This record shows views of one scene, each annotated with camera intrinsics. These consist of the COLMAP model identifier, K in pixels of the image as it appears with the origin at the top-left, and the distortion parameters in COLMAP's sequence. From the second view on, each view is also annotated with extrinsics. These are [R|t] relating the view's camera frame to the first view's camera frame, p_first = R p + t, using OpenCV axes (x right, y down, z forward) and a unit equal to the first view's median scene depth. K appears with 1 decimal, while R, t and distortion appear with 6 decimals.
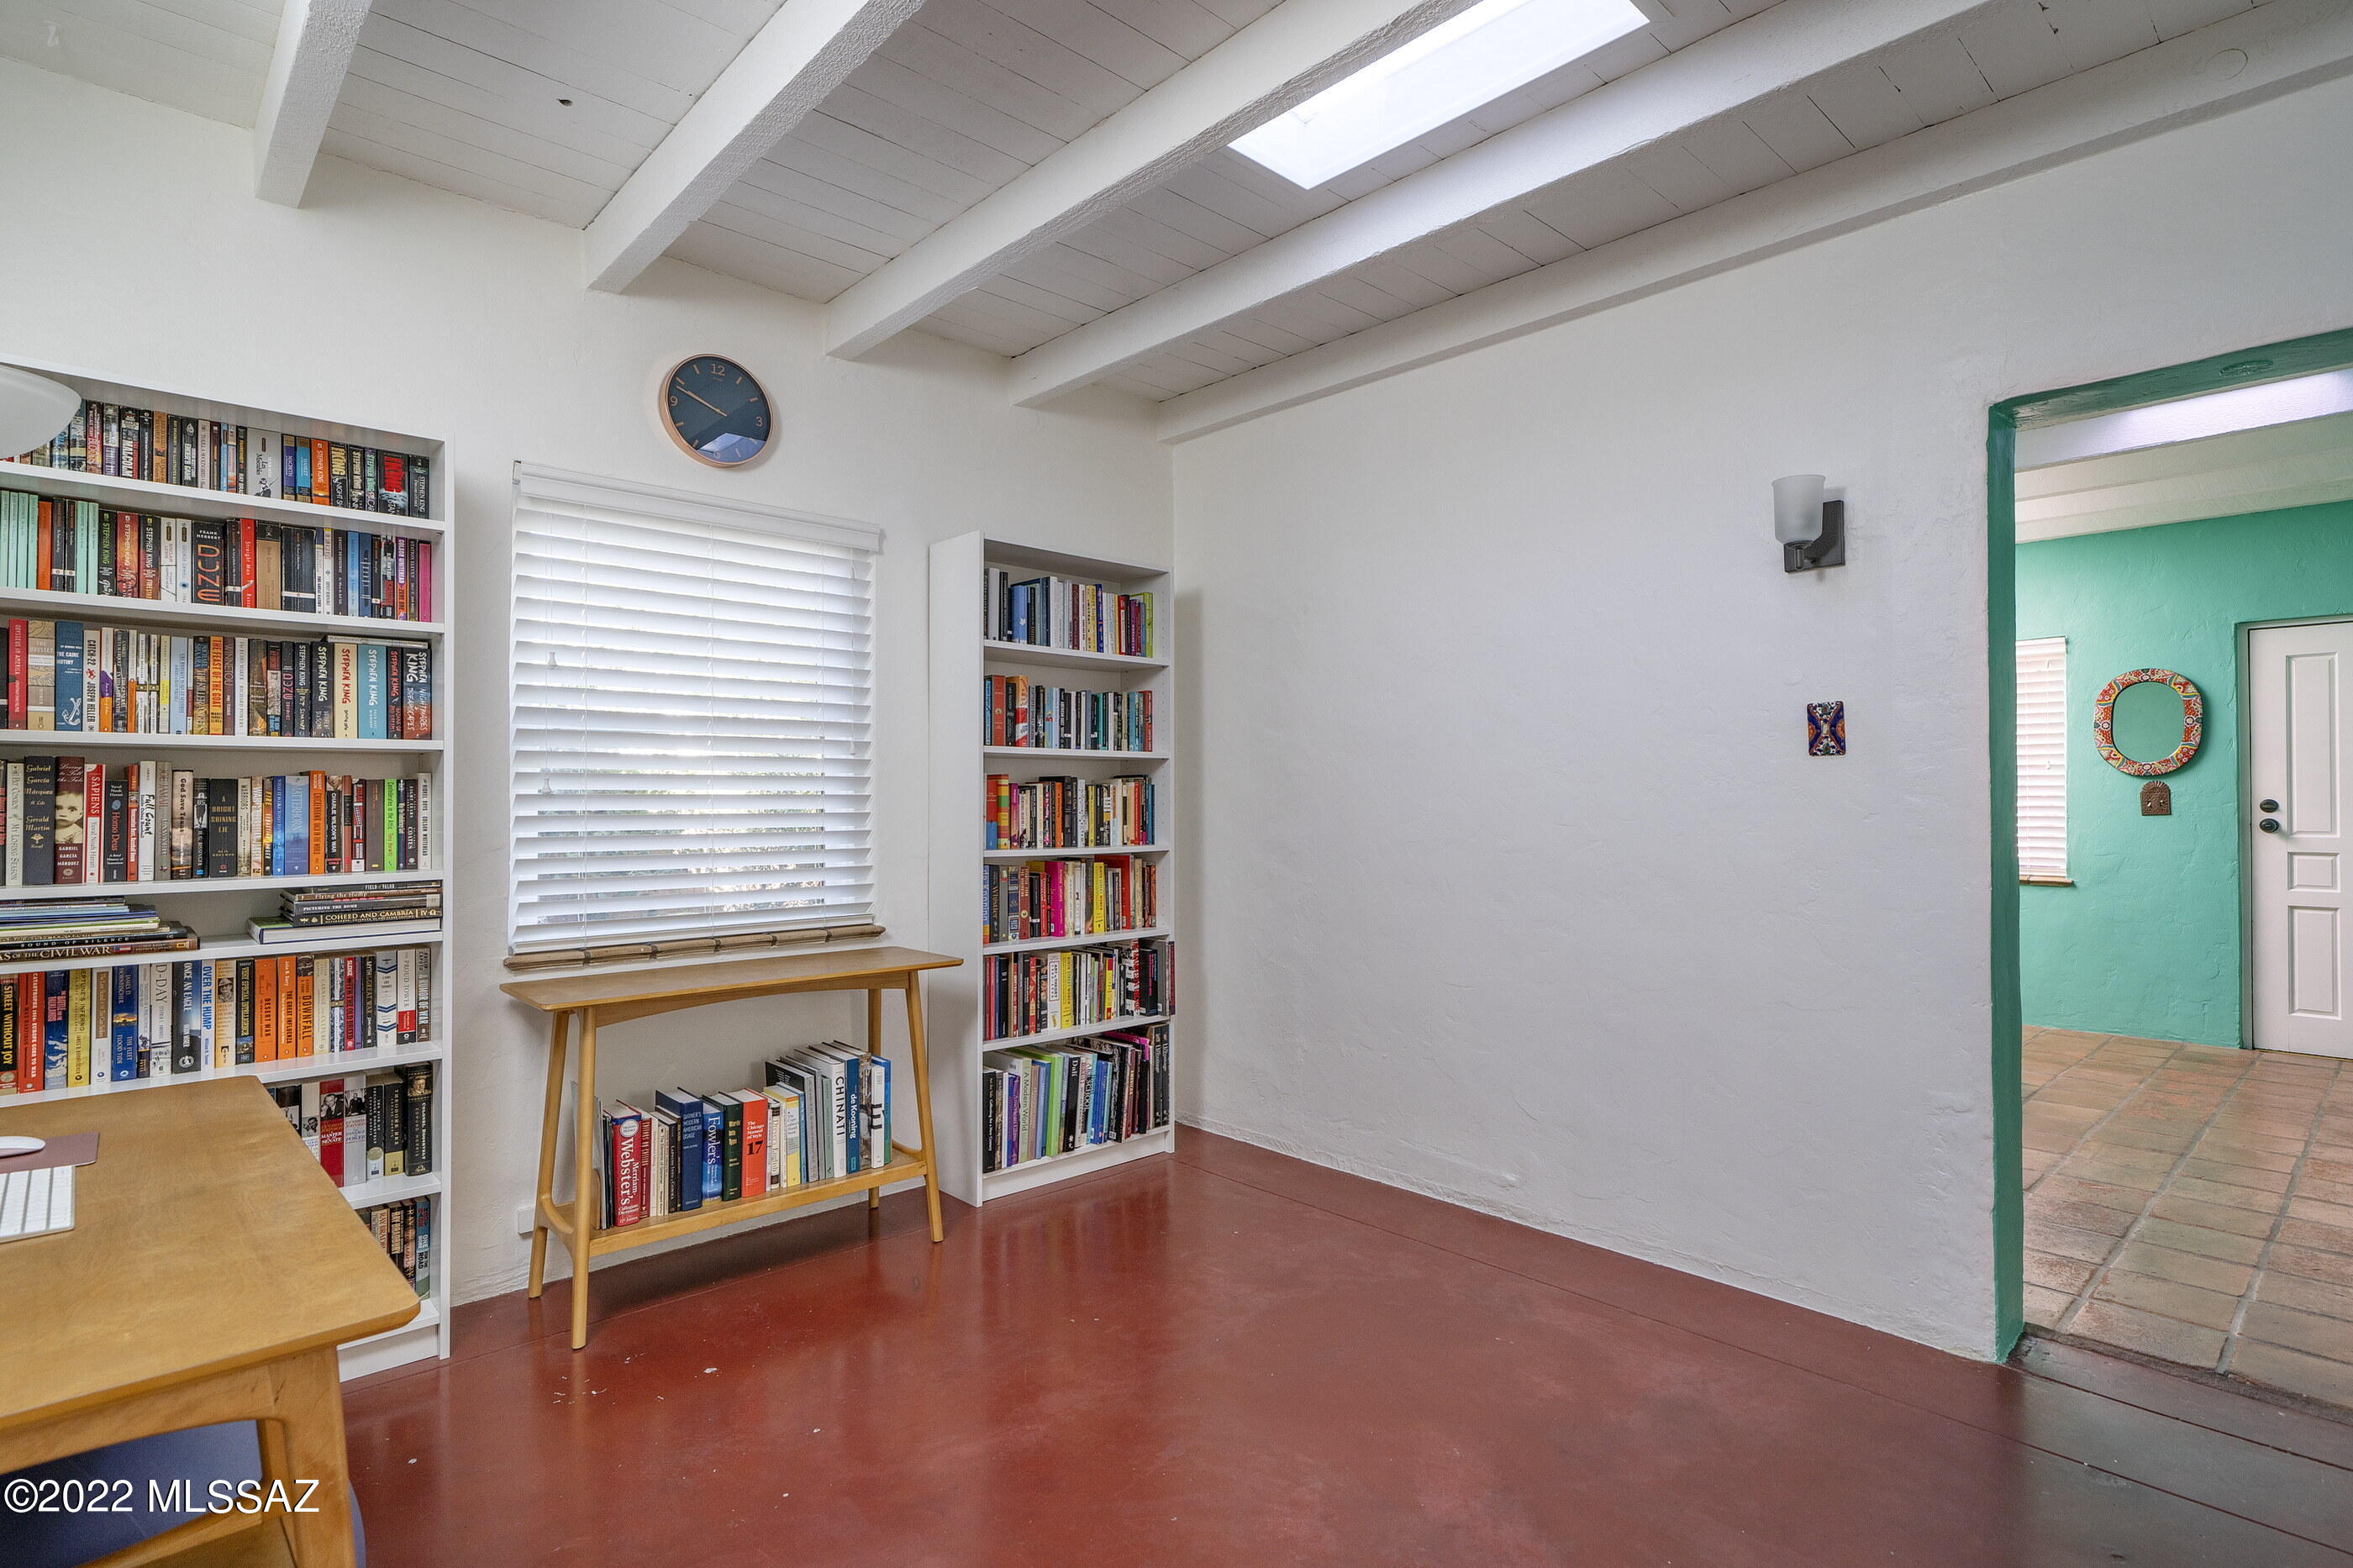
lens RADIAL K [[1163.2, 0, 1181.7], [0, 1163.2, 781.4], [0, 0, 1]] dist [-0.000871, 0.000006]
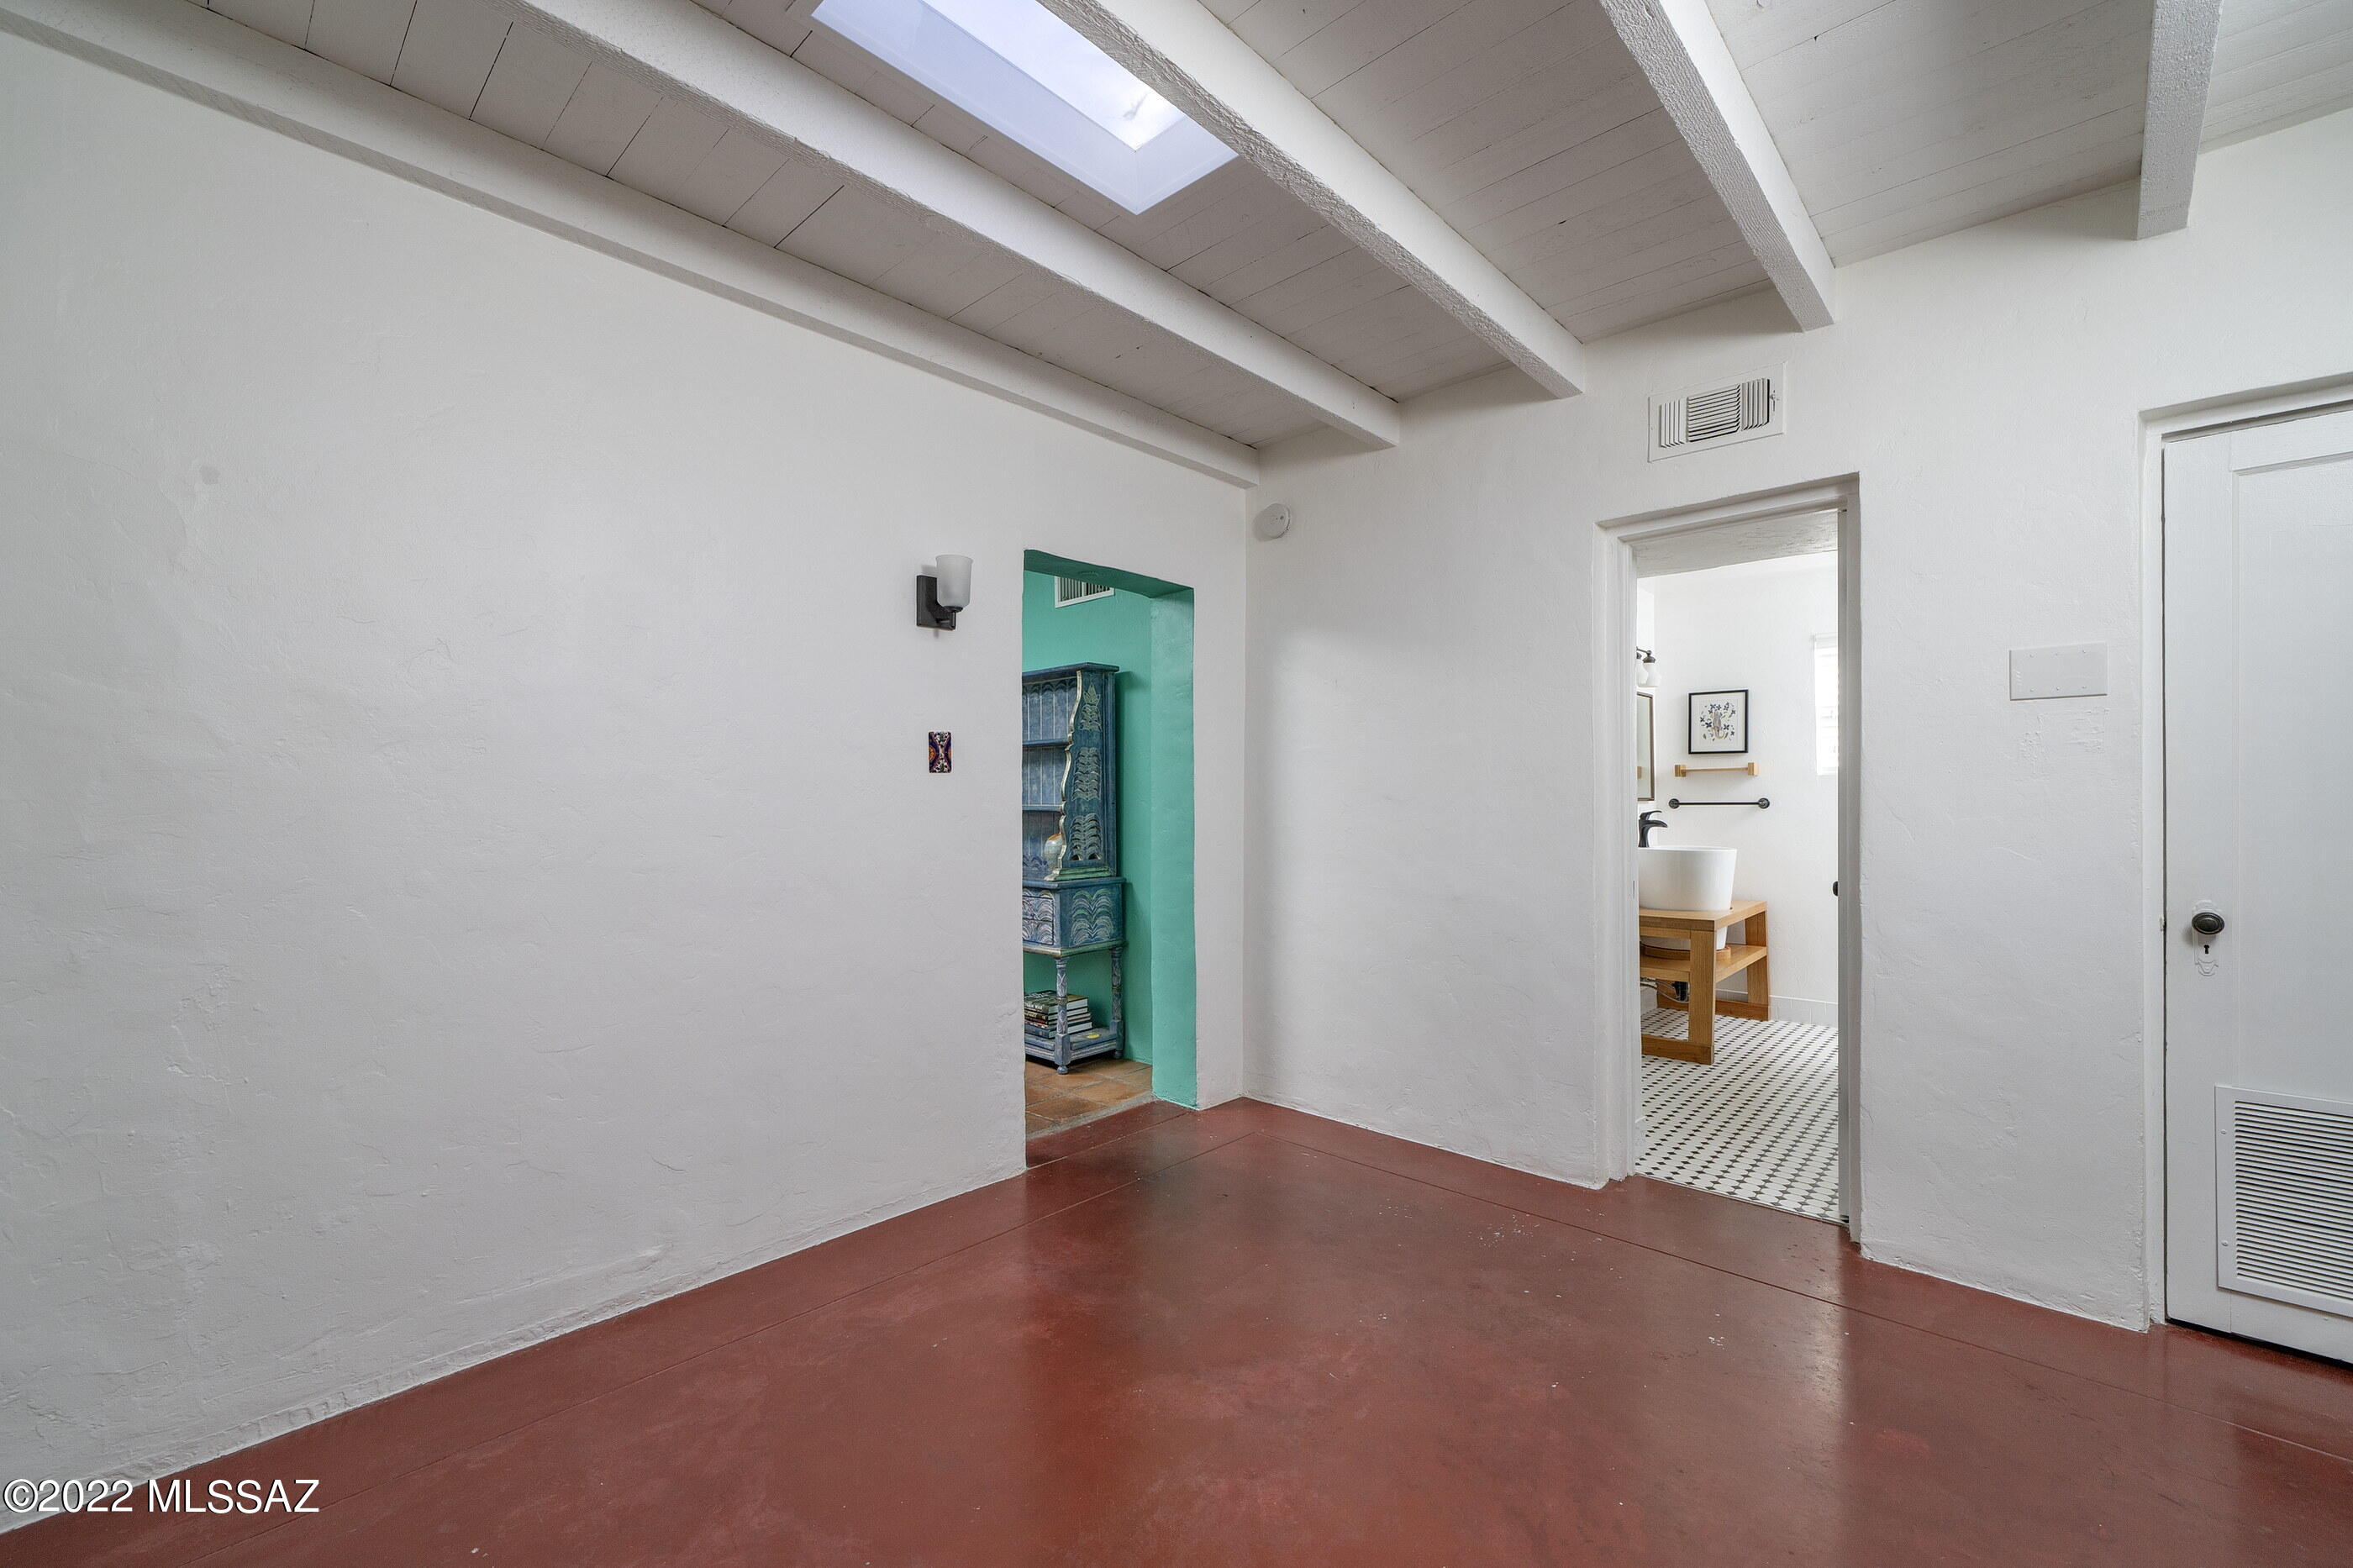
lens RADIAL K [[966.2, 0, 1169.9], [0, 966.2, 797.7], [0, 0, 1]] dist [0.000615, -0.000077]
pose [[-0.054740, 0.006647, 0.998479, -0.539238], [-0.006582, 0.999954, -0.007018, 0.012162], [-0.998479, -0.006956, -0.054694, 0.798880]]
